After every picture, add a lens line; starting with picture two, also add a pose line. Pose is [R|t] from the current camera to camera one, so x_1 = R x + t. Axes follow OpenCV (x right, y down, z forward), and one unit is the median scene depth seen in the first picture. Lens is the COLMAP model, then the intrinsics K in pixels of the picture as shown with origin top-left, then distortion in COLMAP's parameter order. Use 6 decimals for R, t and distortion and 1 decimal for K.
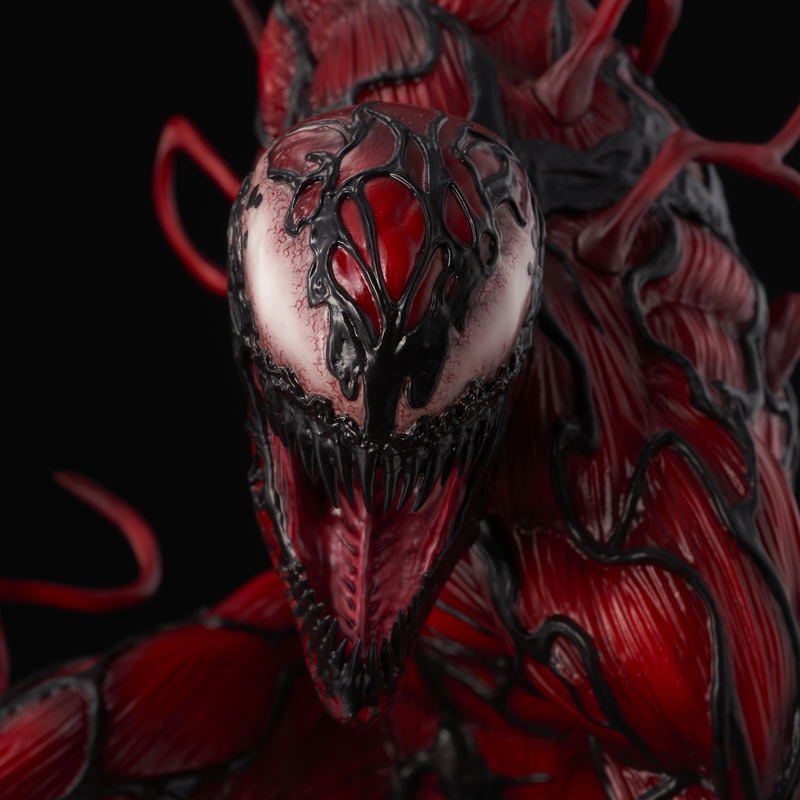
lens RADIAL K [[4182.5, 0, 399.9], [0, 4182.5, 400.1], [0, 0, 1]] dist [-0.392626, 0.000000]
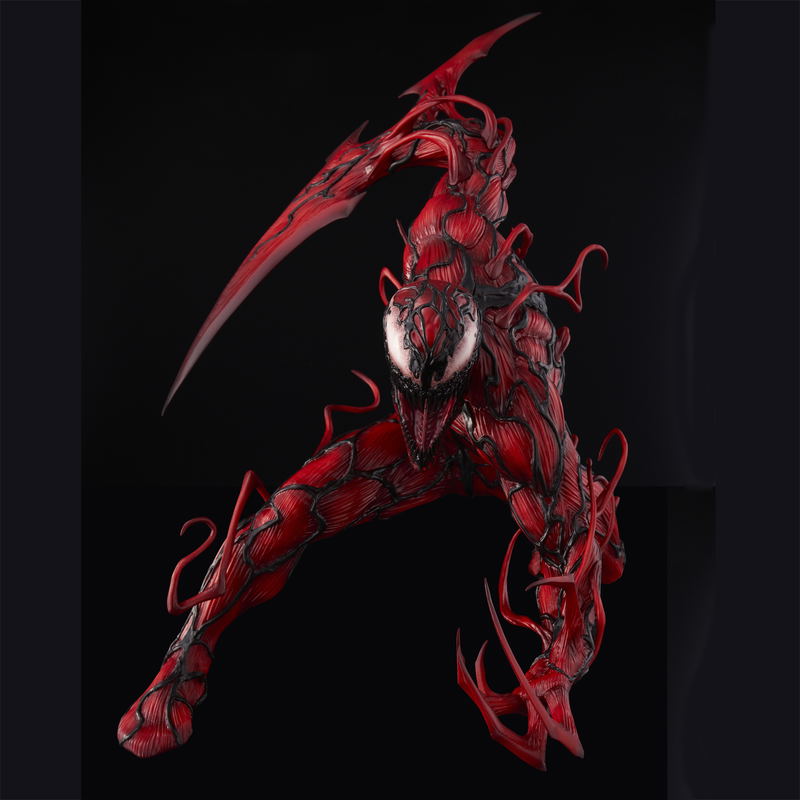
lens RADIAL K [[962.5, 0, 398.7], [0, 962.5, 444.3], [0, 0, 1]] dist [-0.057190, 0.000000]
pose [[0.995274, 0.020345, -0.094956, 0.041748], [-0.004292, 0.986069, 0.166281, -0.066752], [0.097016, -0.165088, 0.981496, 0.253426]]
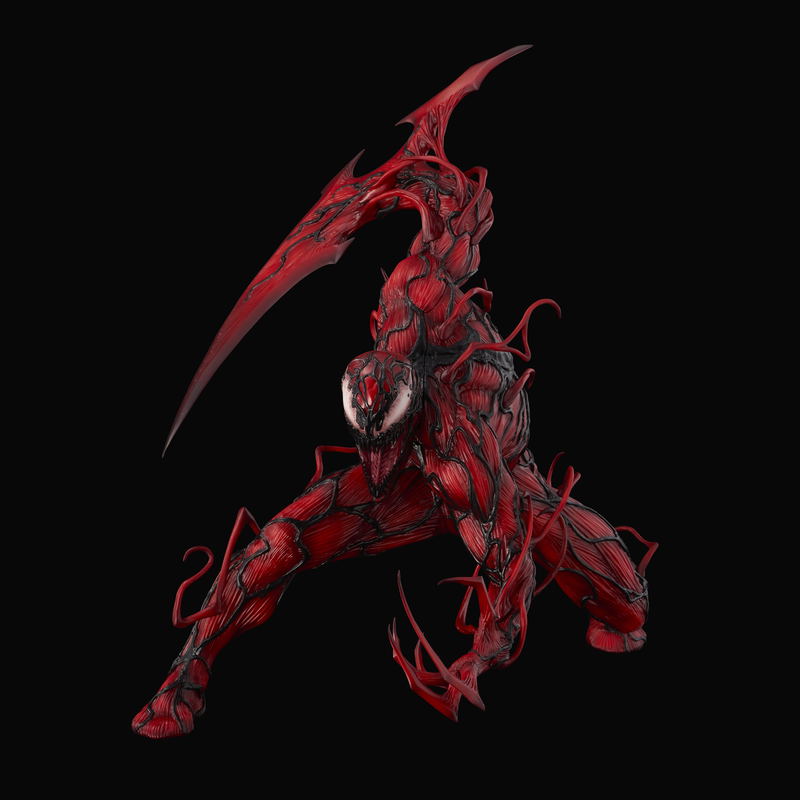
lens RADIAL K [[4182.5, 0, 400.1], [0, 4182.5, 400.4], [0, 0, 1]] dist [-0.392626, 0.000000]
pose [[0.973842, 0.005140, -0.227169, 0.910265], [0.024648, 0.991456, 0.128092, -0.526212], [0.225886, -0.130340, 0.965395, -2.832926]]
